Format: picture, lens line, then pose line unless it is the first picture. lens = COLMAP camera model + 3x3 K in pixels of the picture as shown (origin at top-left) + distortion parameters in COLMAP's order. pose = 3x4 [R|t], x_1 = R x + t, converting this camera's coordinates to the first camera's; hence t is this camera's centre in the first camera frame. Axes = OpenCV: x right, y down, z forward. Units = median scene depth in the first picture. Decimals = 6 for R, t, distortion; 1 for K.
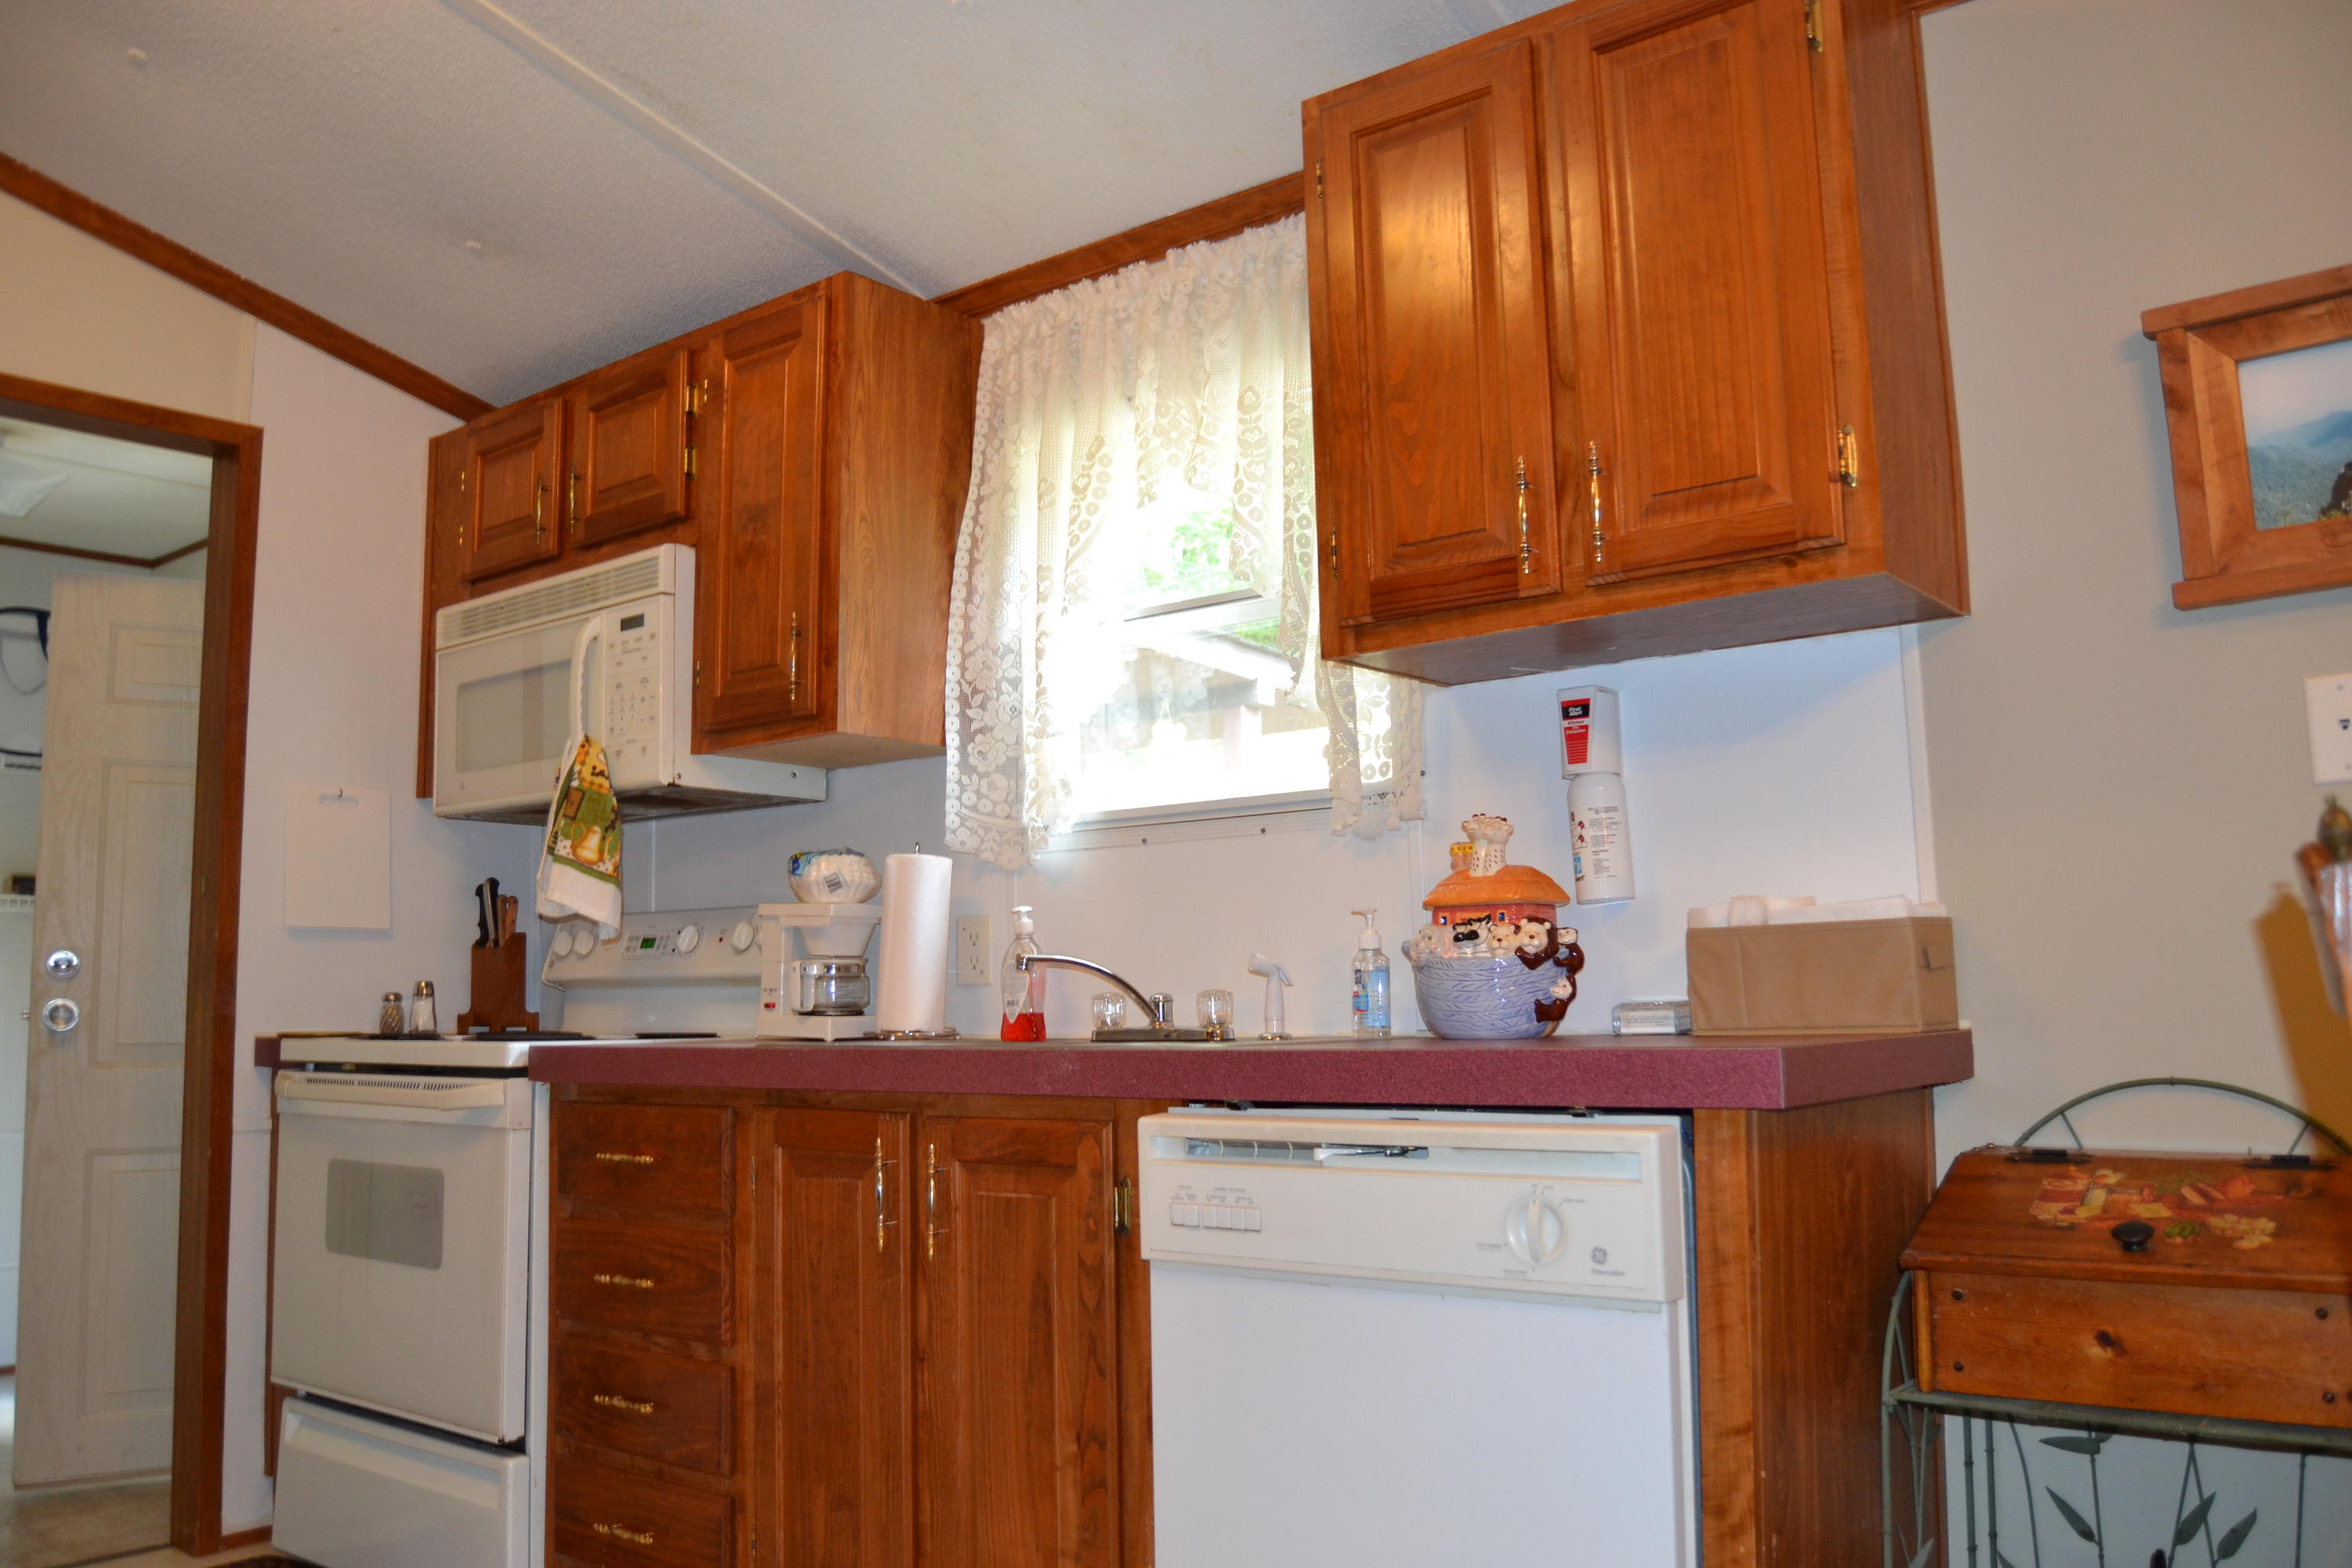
lens RADIAL K [[1864.9, 0, 1198.1], [0, 1864.9, 794.9], [0, 0, 1]] dist [-0.080375, 0.011354]
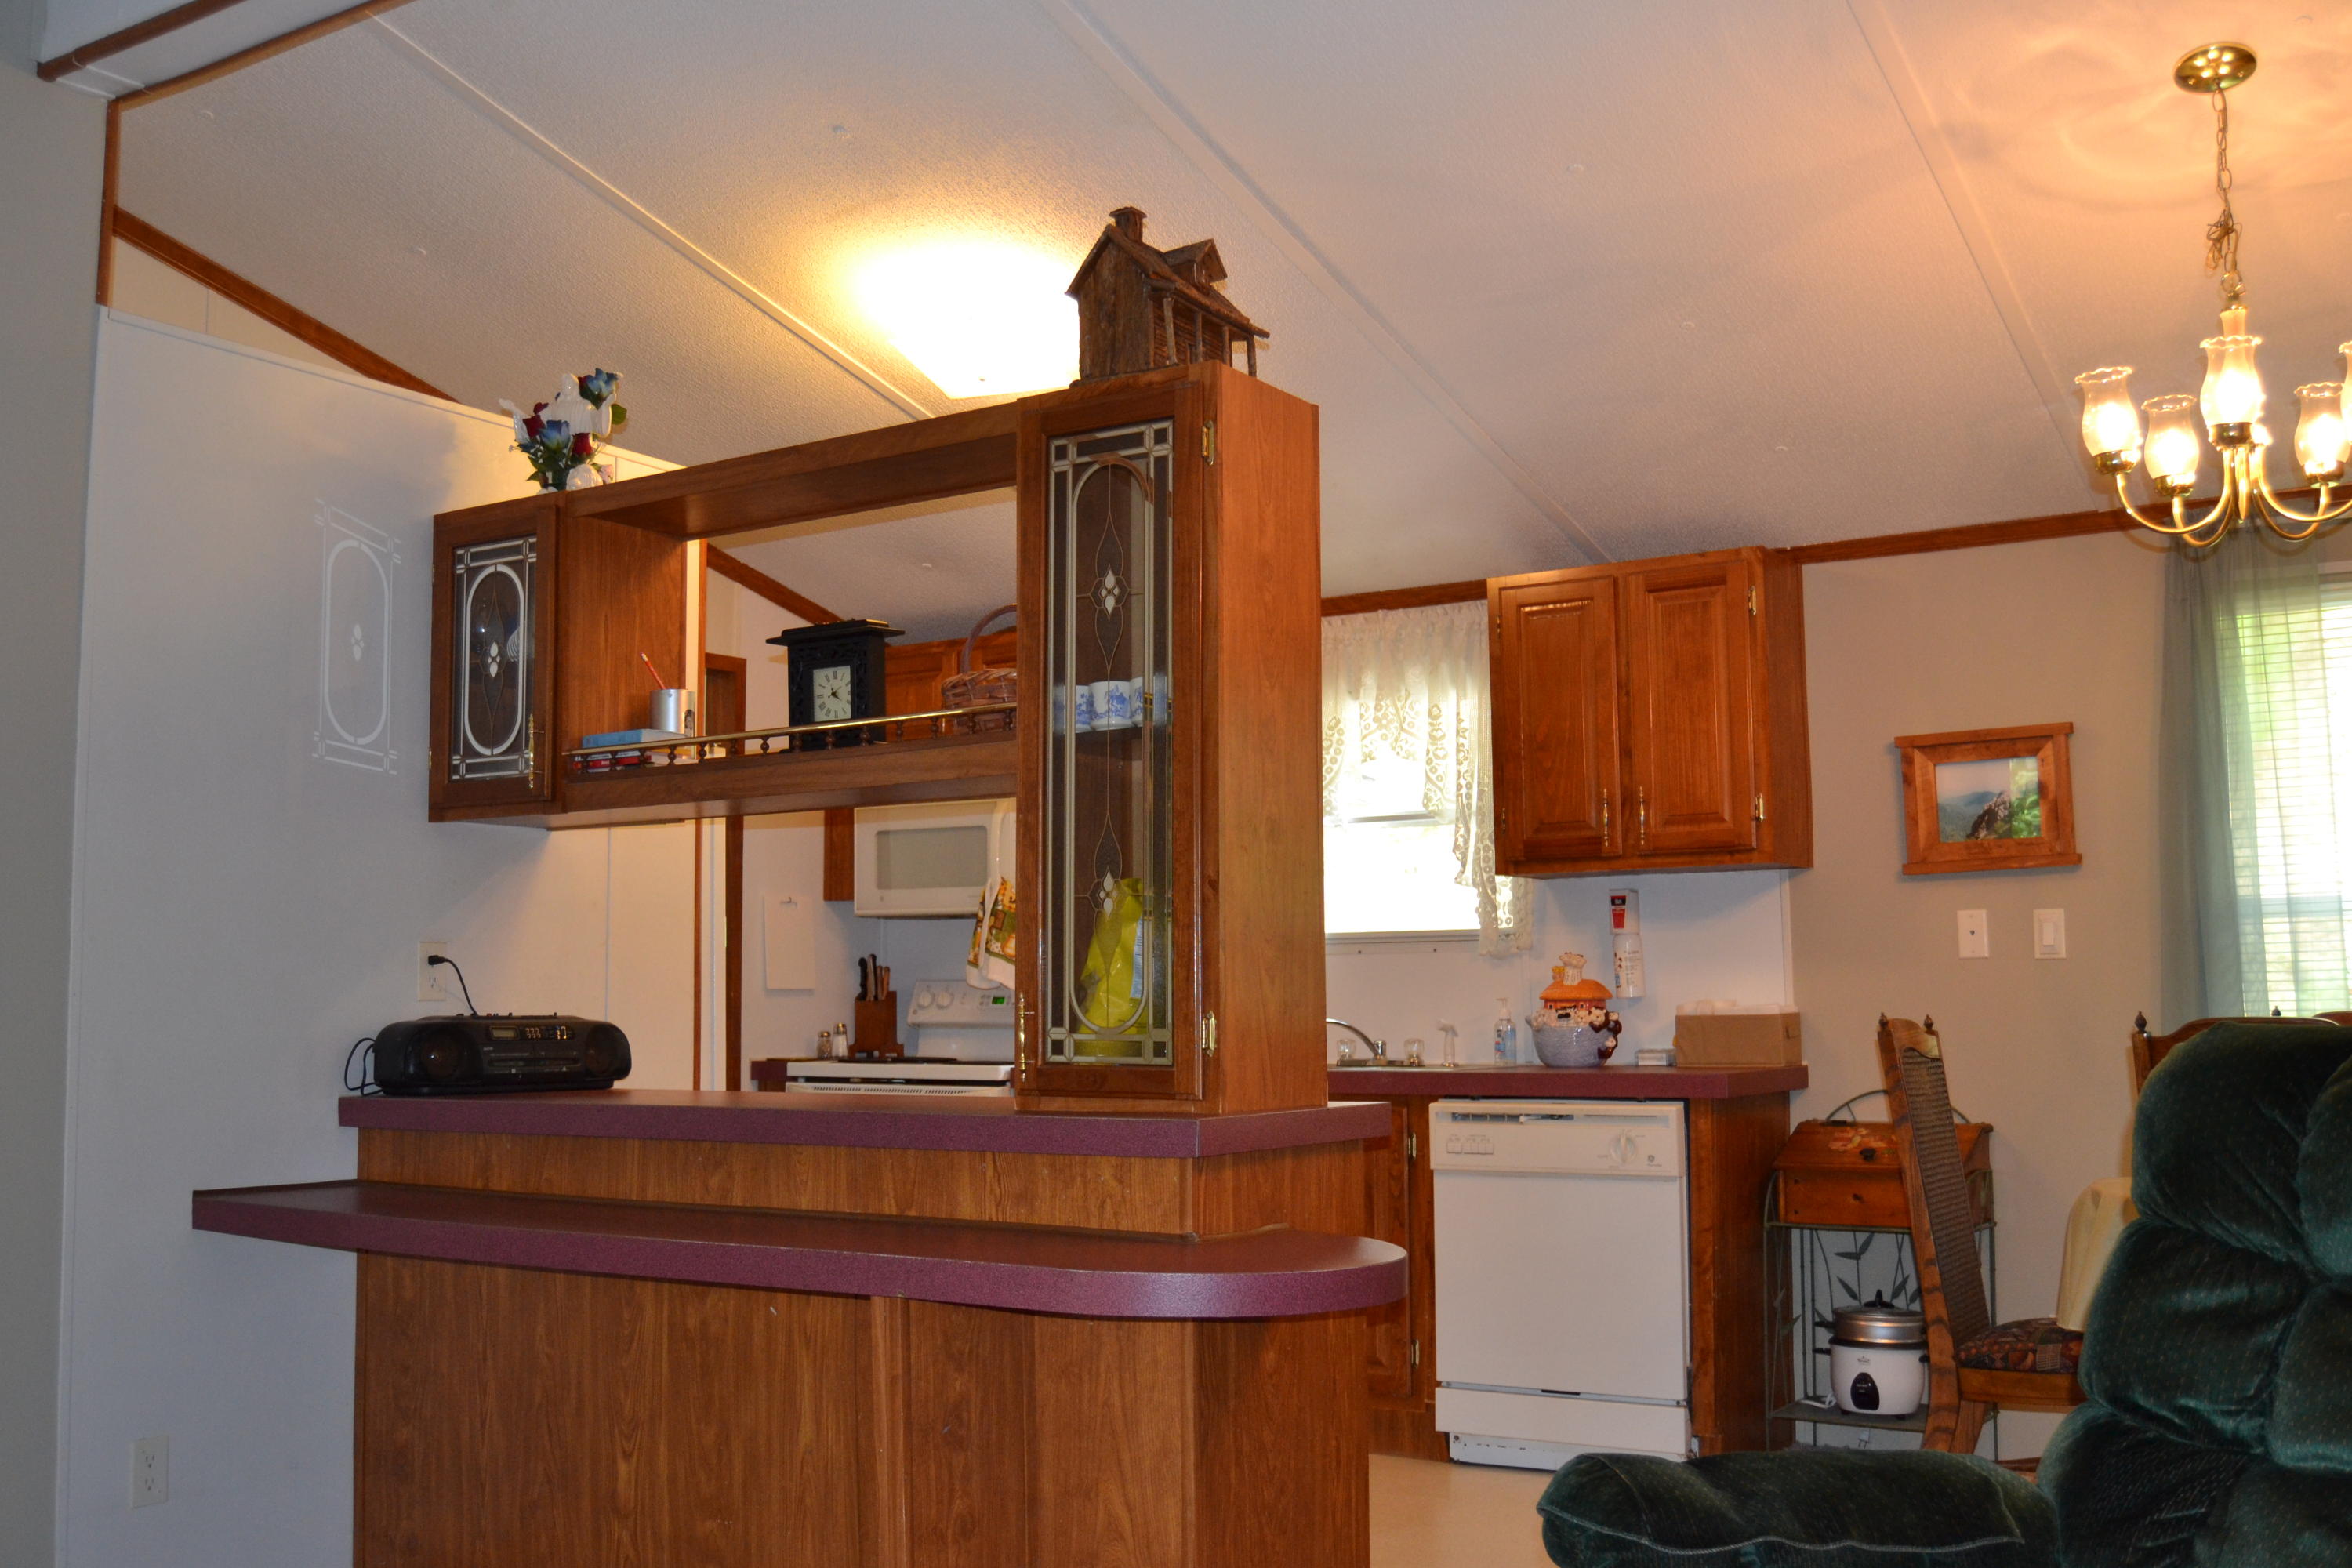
lens RADIAL K [[2251.0, 0, 1192.9], [0, 2251.0, 800.1], [0, 0, 1]] dist [-0.073924, 0.000000]
pose [[0.994228, 0.019604, 0.105484, -0.525129], [-0.021713, 0.999586, 0.018883, -0.197405], [-0.105070, -0.021065, 0.994242, -1.385985]]
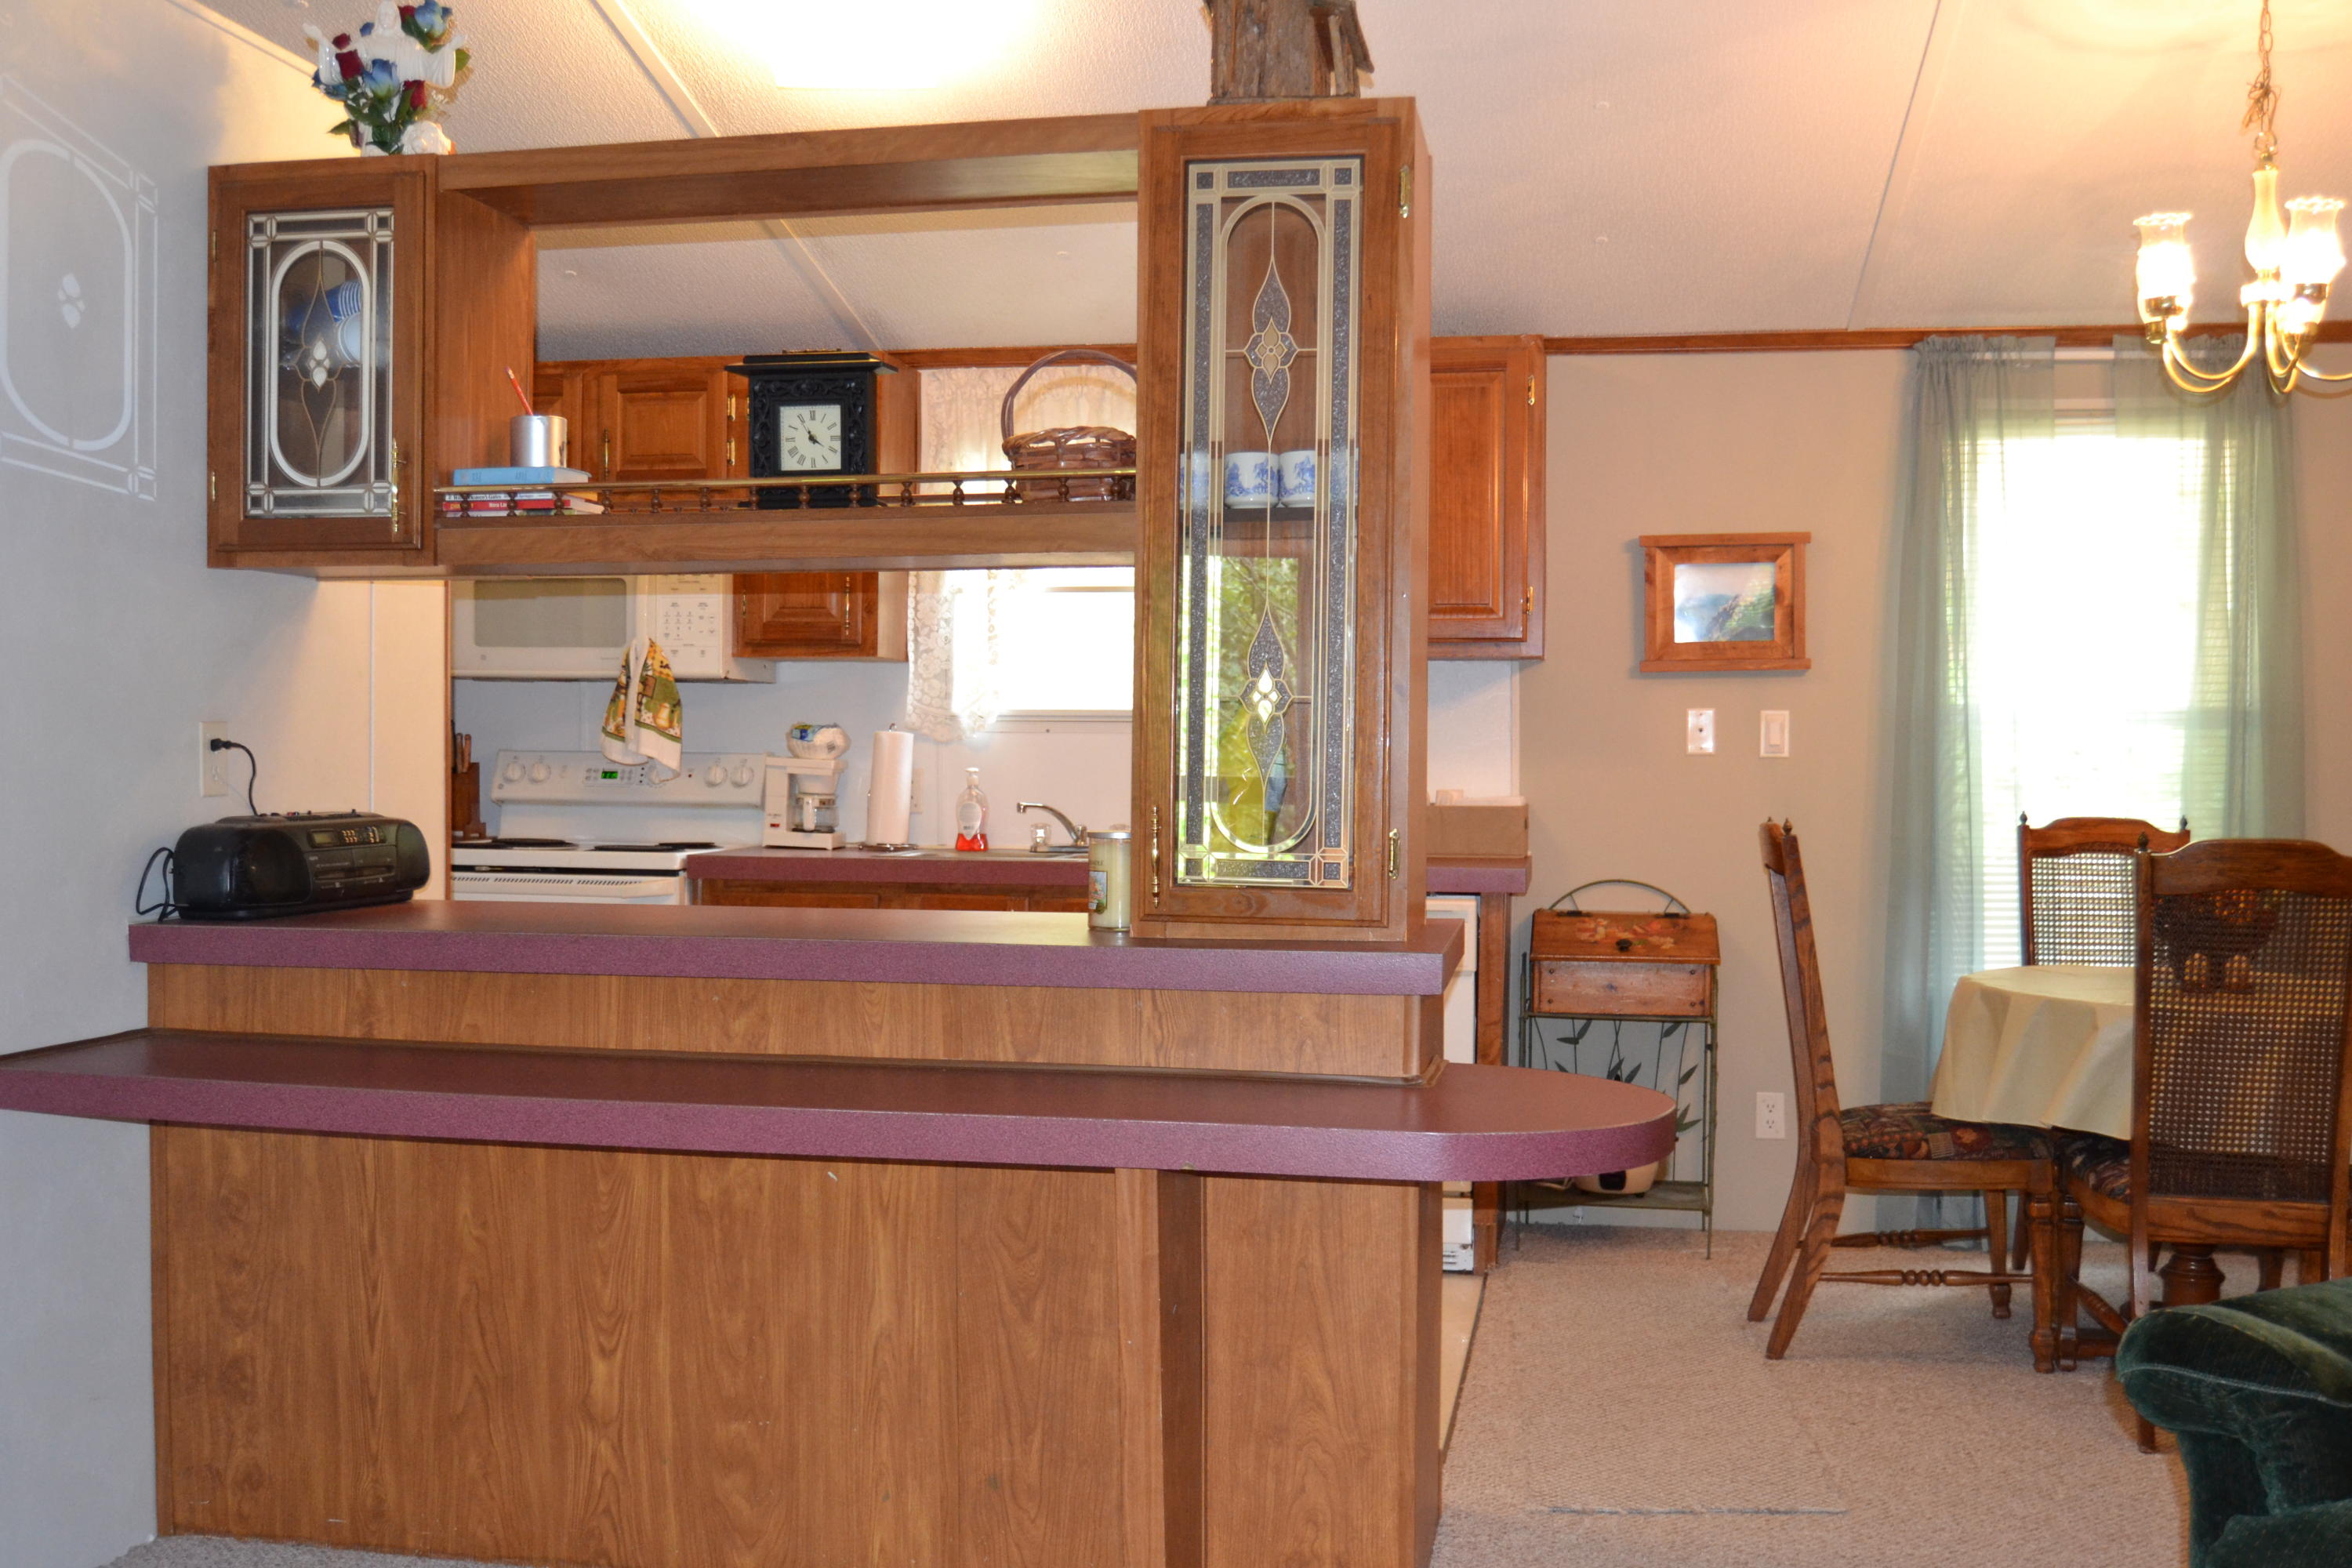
lens RADIAL K [[2251.0, 0, 1183.6], [0, 2251.0, 799.1], [0, 0, 1]] dist [-0.073924, 0.000000]
pose [[0.880801, 0.012665, 0.473316, -1.105546], [-0.075166, 0.990706, 0.113369, -0.191674], [-0.467481, -0.135433, 0.873567, -1.026332]]
